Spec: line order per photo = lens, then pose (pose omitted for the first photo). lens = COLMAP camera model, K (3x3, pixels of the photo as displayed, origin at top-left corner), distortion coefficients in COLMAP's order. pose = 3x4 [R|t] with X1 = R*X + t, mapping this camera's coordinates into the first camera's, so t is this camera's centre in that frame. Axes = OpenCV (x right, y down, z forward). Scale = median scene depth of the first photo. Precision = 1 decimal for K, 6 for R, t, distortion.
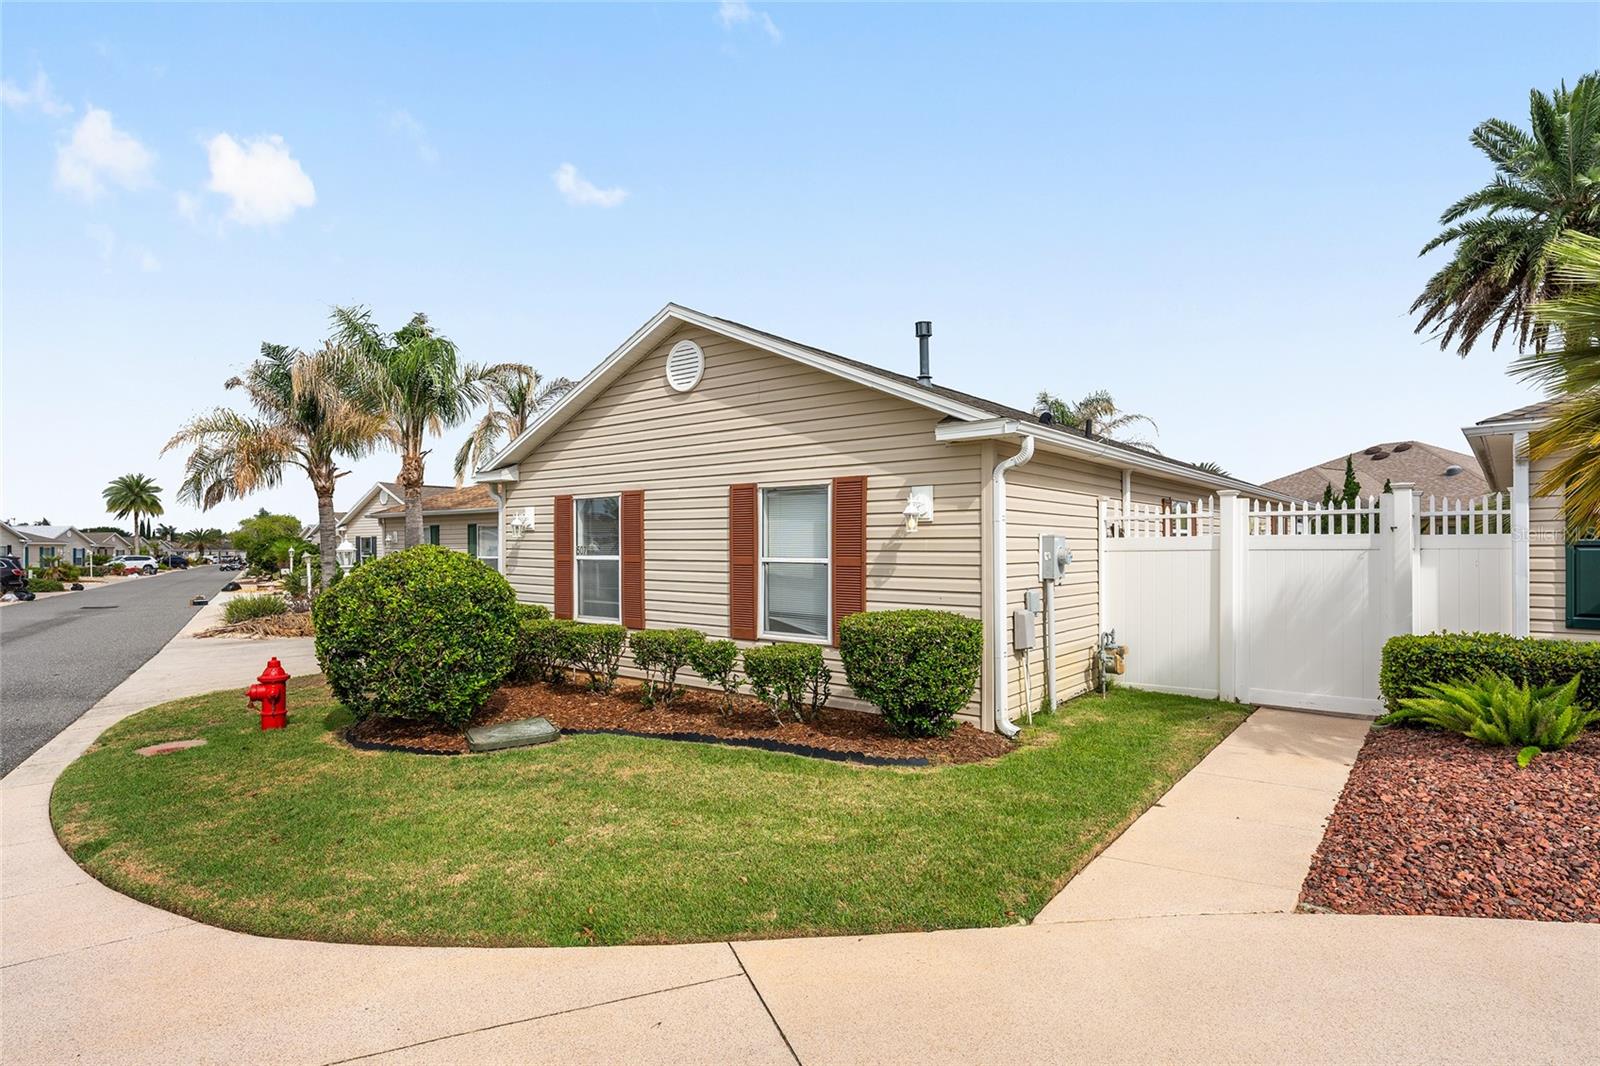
lens RADIAL K [[811.2, 0, 798.4], [0, 811.2, 542.3], [0, 0, 1]] dist [0.000176, -0.000062]
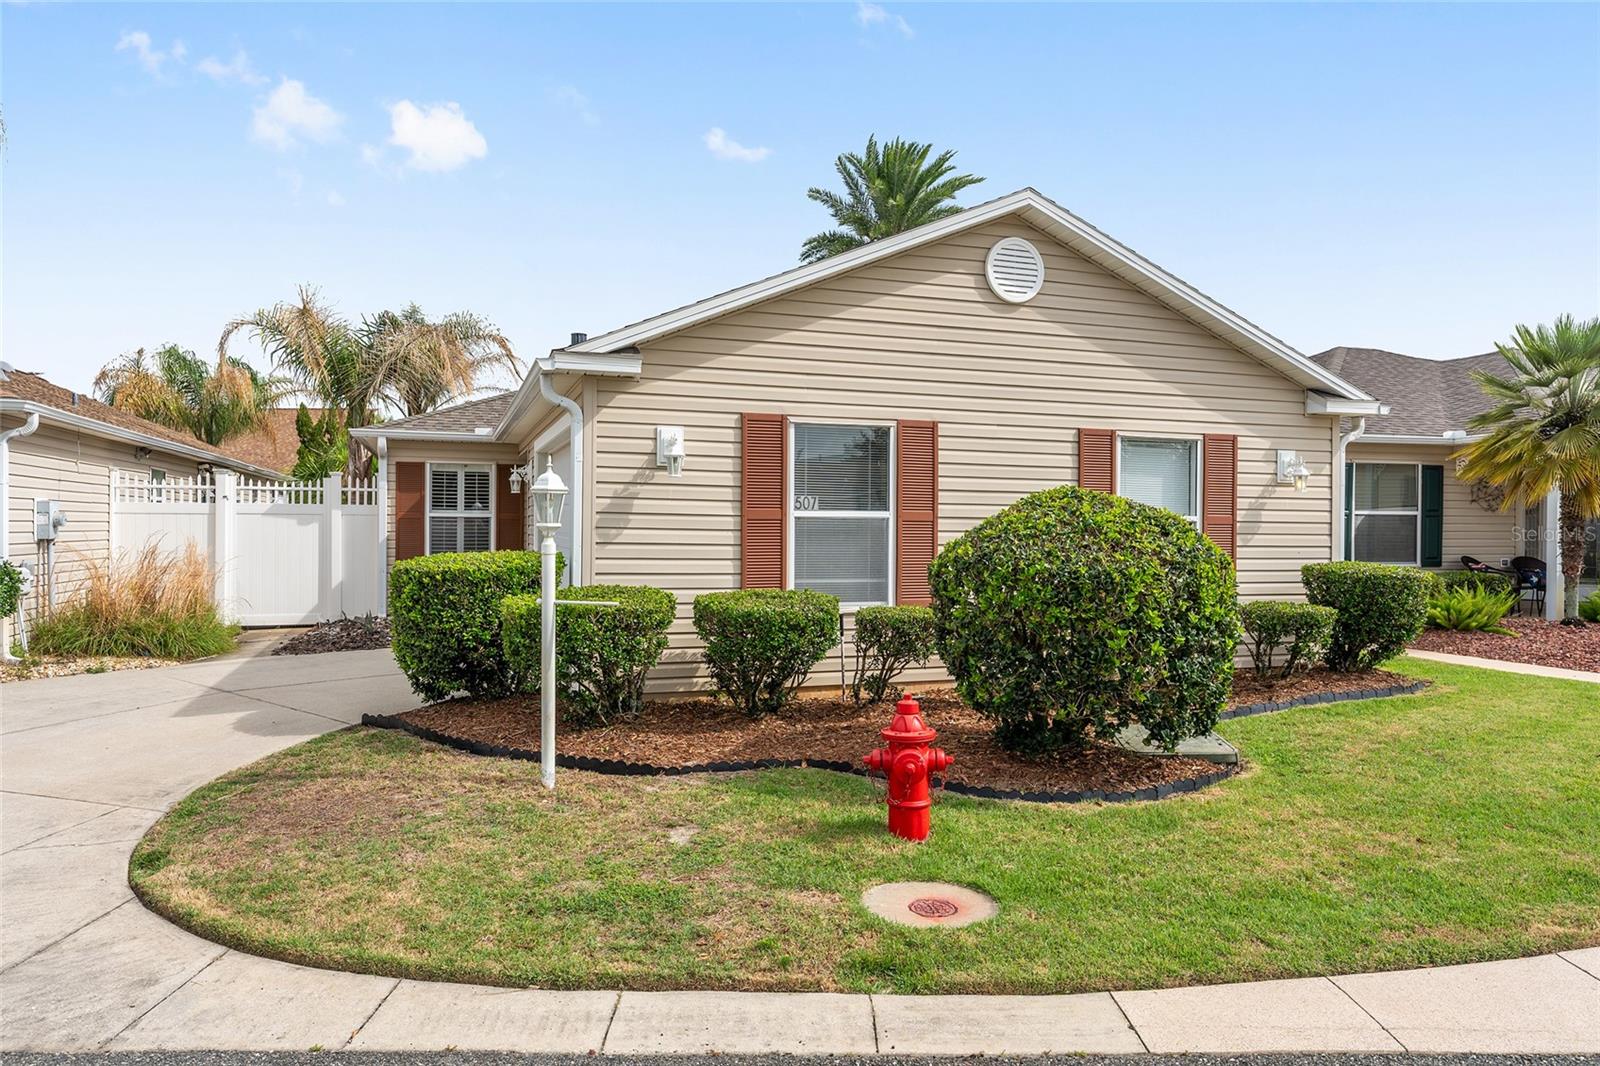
lens RADIAL K [[1063.0, 0, 800.0], [0, 1063.0, 533.0], [0, 0, 1]] dist [0.001865, 0.002575]
pose [[0.543709, 0.000368, 0.839274, -1.114171], [-0.013234, 0.999879, 0.008135, 0.030799], [-0.839170, -0.015530, 0.543648, 0.612221]]
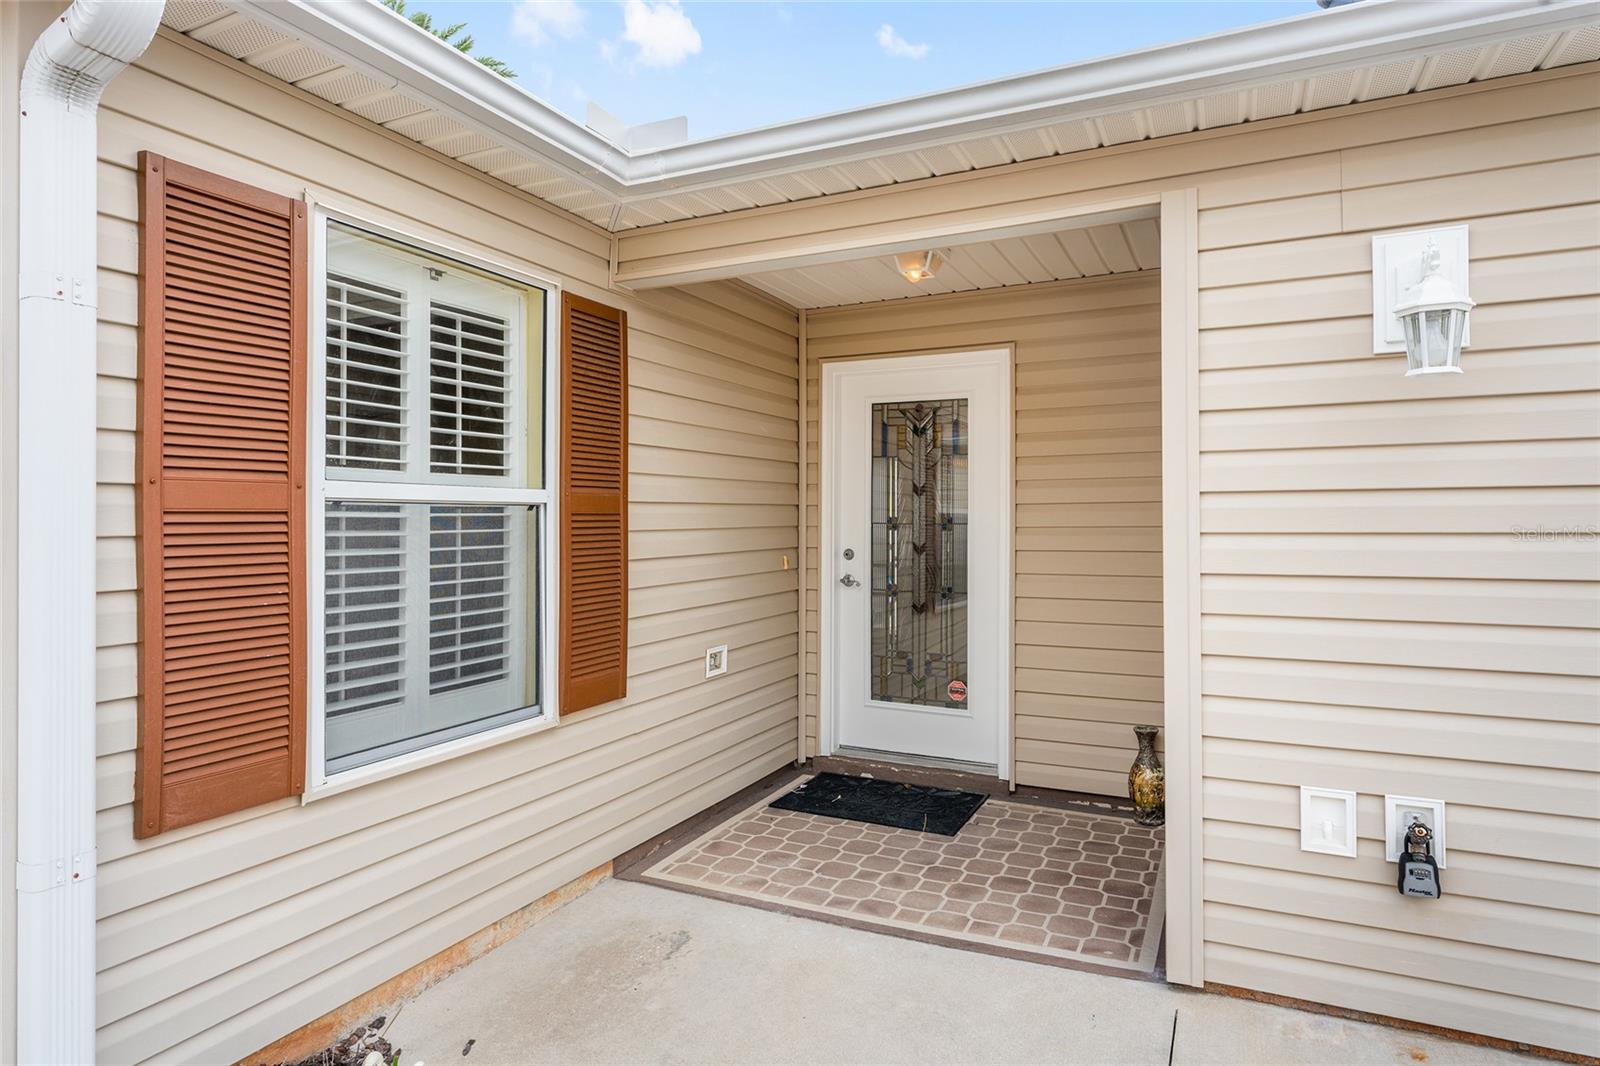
lens RADIAL K [[890.1, 0, 808.4], [0, 890.1, 520.0], [0, 0, 1]] dist [-0.002197, 0.000732]
pose [[-0.227991, -0.001552, 0.973662, -0.317711], [-0.001427, 0.999998, 0.001259, 0.031829], [-0.973662, -0.001102, -0.227993, 1.930942]]
